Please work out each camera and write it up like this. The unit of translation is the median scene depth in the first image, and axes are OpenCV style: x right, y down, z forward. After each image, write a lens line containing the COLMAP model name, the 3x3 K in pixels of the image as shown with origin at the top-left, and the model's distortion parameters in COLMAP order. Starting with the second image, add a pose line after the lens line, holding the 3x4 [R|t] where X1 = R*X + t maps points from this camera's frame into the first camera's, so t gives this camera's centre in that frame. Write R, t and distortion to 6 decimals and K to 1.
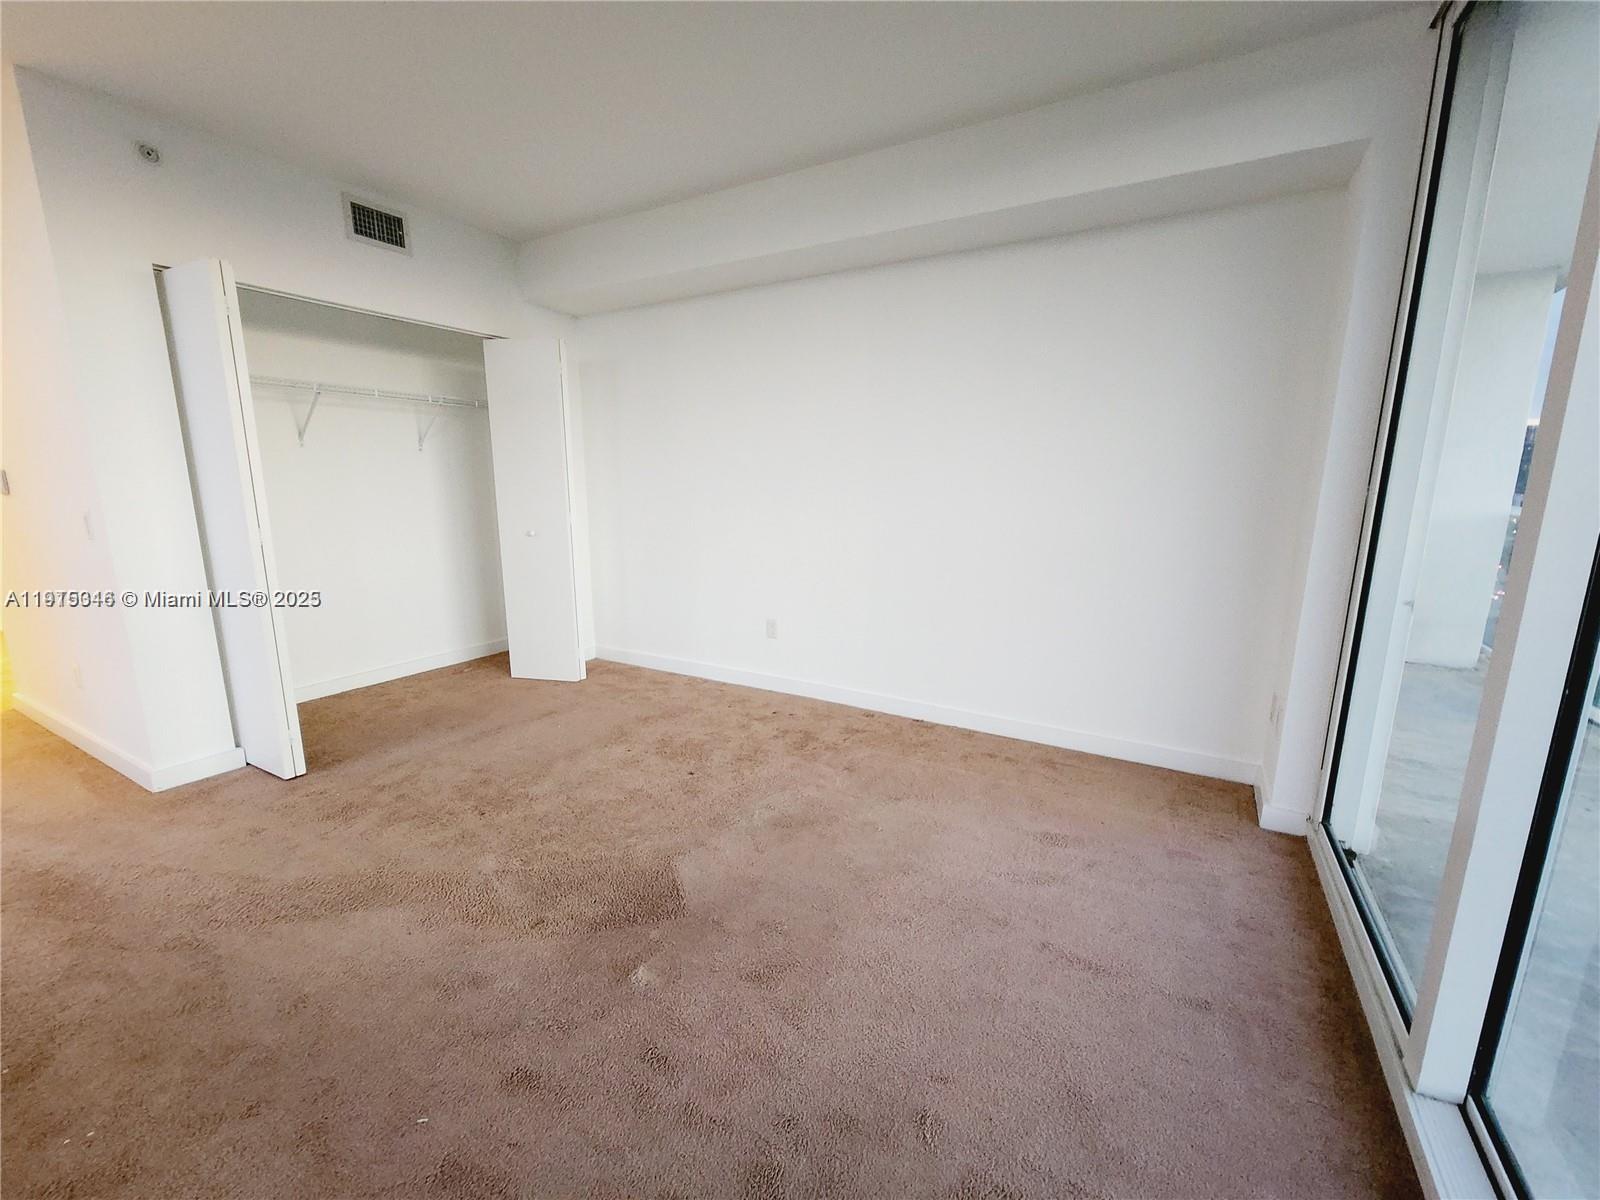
lens RADIAL K [[664.1, 0, 801.1], [0, 664.1, 609.6], [0, 0, 1]] dist [0.001920, -0.000077]
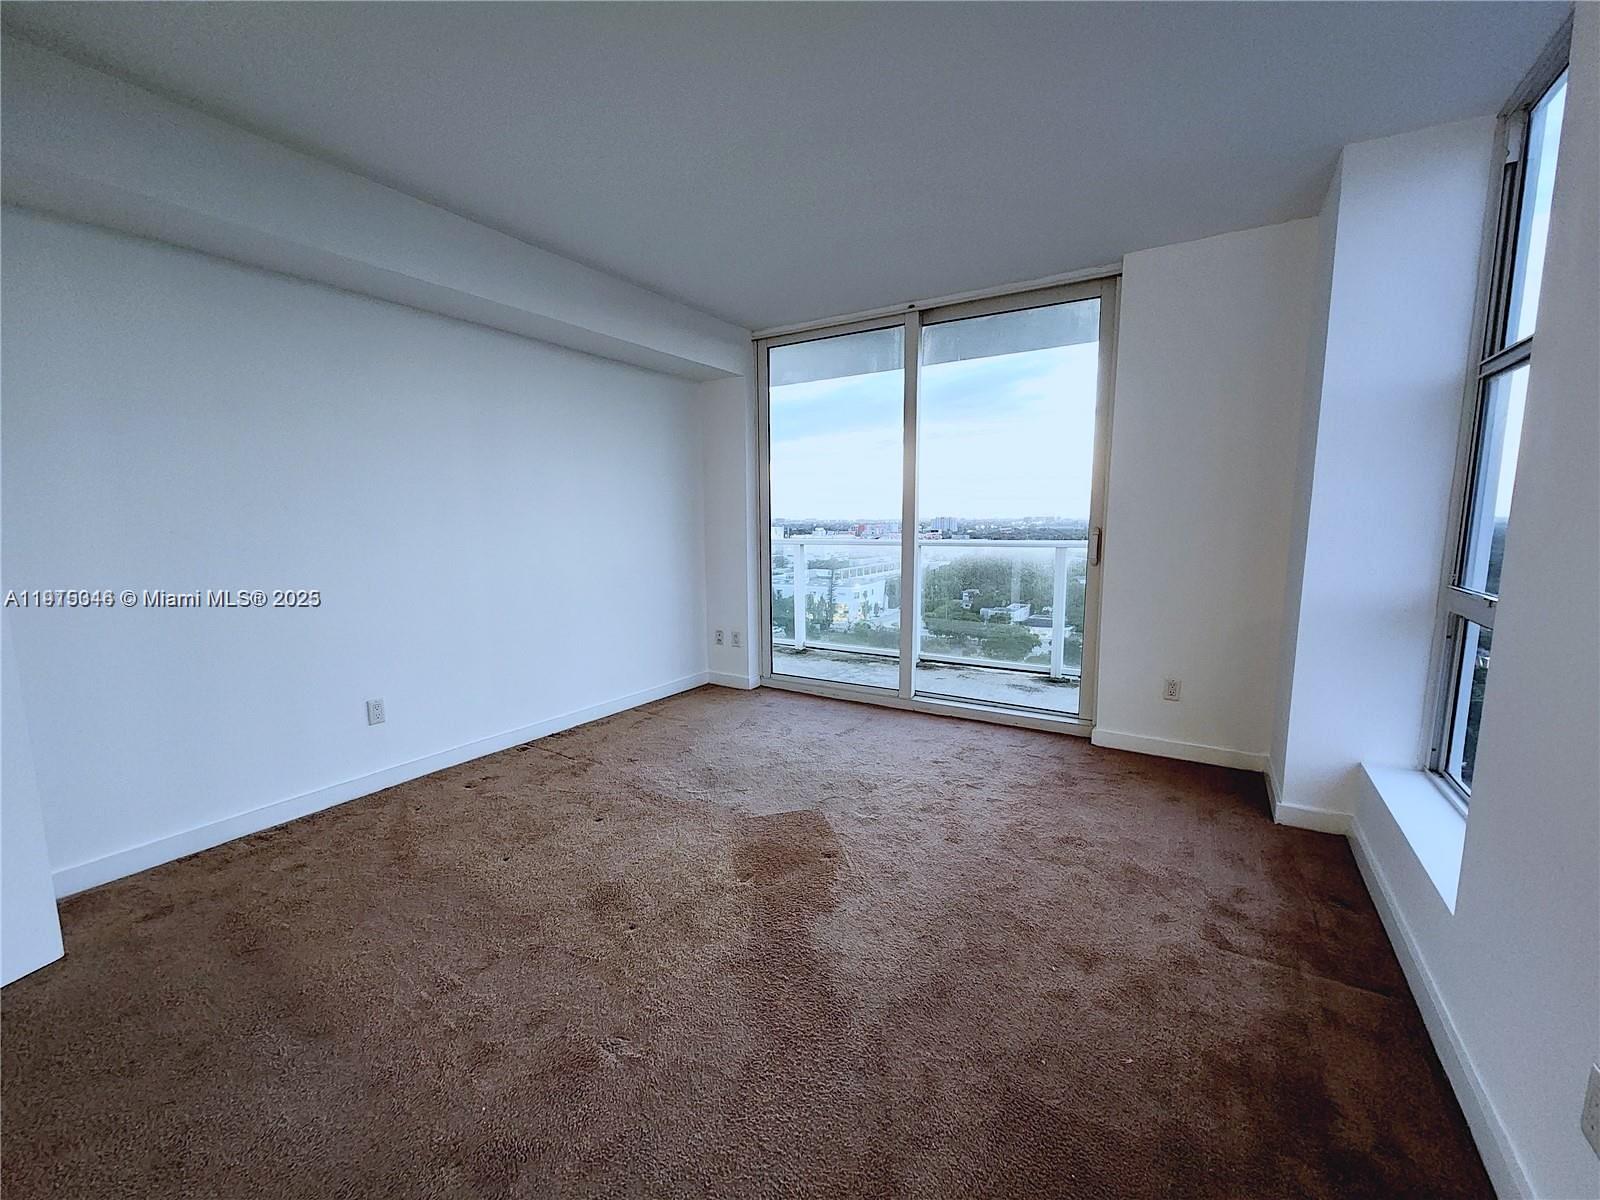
lens RADIAL K [[664.1, 0, 801.1], [0, 664.1, 609.6], [0, 0, 1]] dist [0.001920, -0.000077]
pose [[0.020626, -0.141227, 0.989762, -0.931983], [0.198784, 0.970787, 0.134377, -0.110897], [-0.979826, 0.193977, 0.048097, 0.508225]]
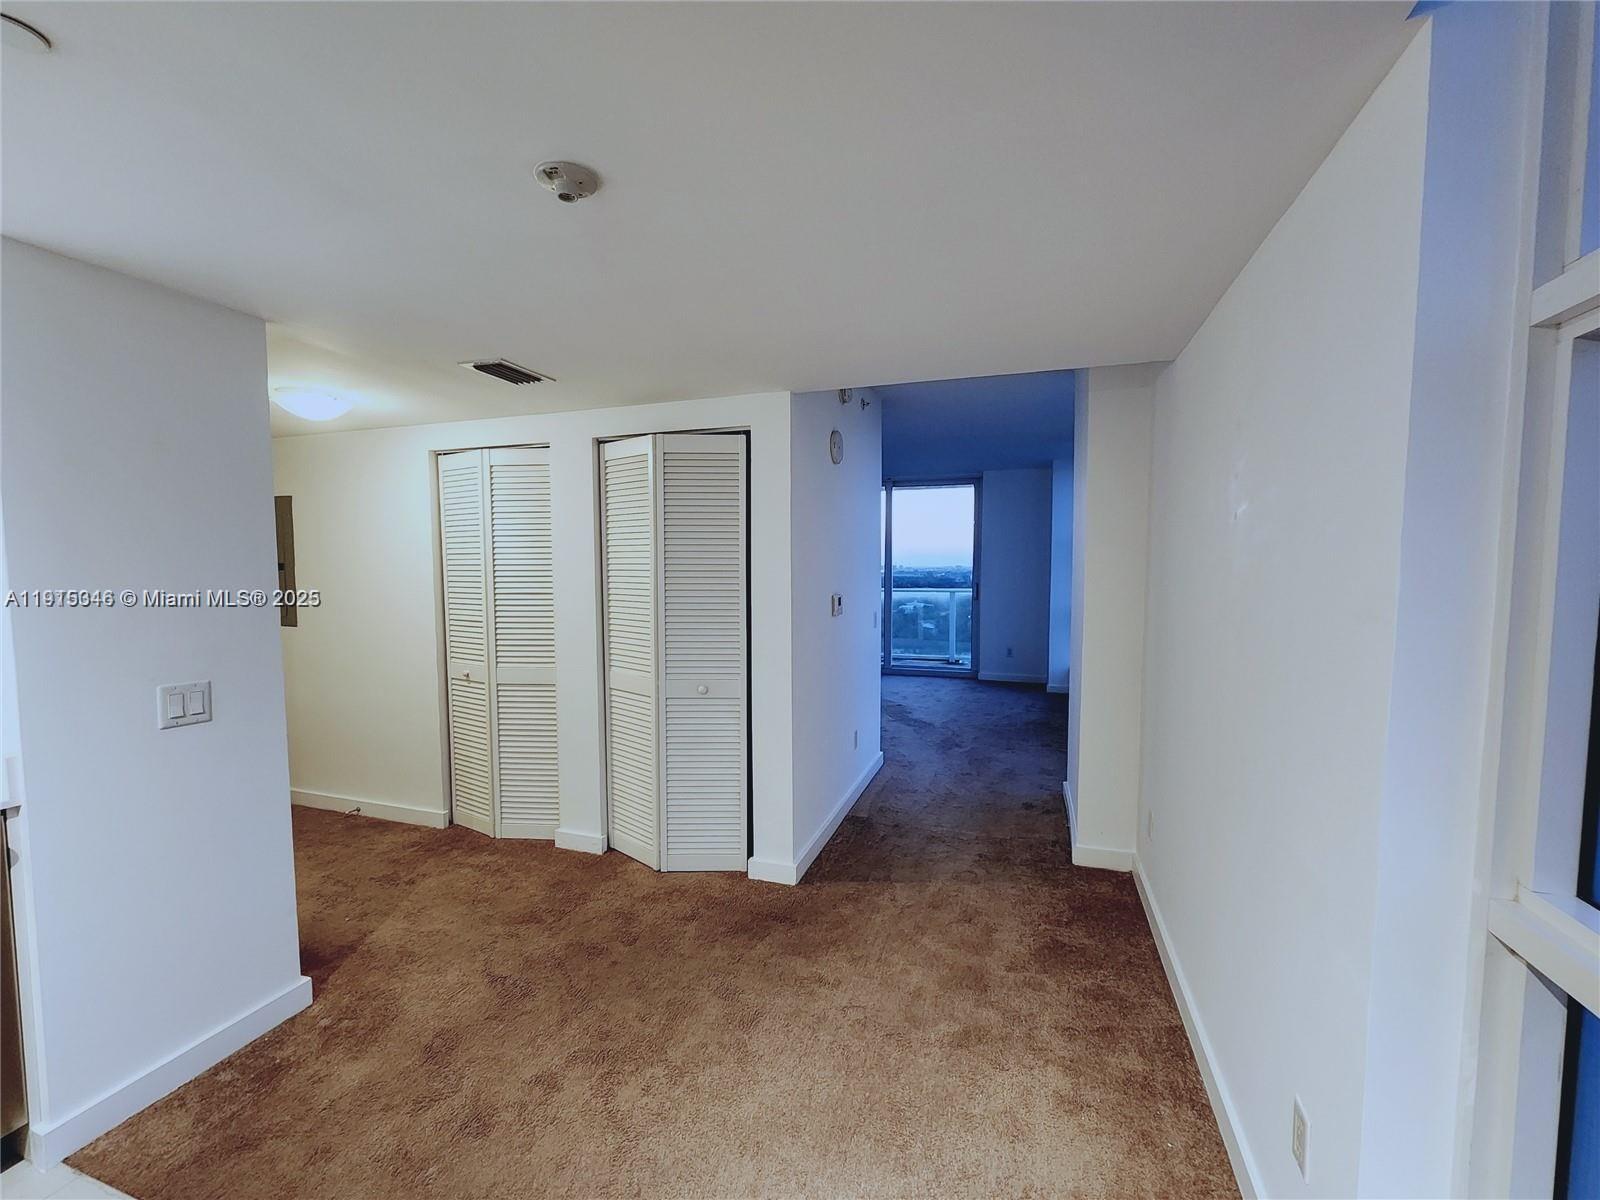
lens RADIAL K [[664.1, 0, 801.1], [0, 664.1, 609.6], [0, 0, 1]] dist [0.001920, -0.000077]
pose [[-0.167281, -0.073141, 0.983192, -1.732388], [0.188766, 0.976419, 0.104754, -0.225066], [-0.967670, 0.203117, -0.149530, 0.884009]]
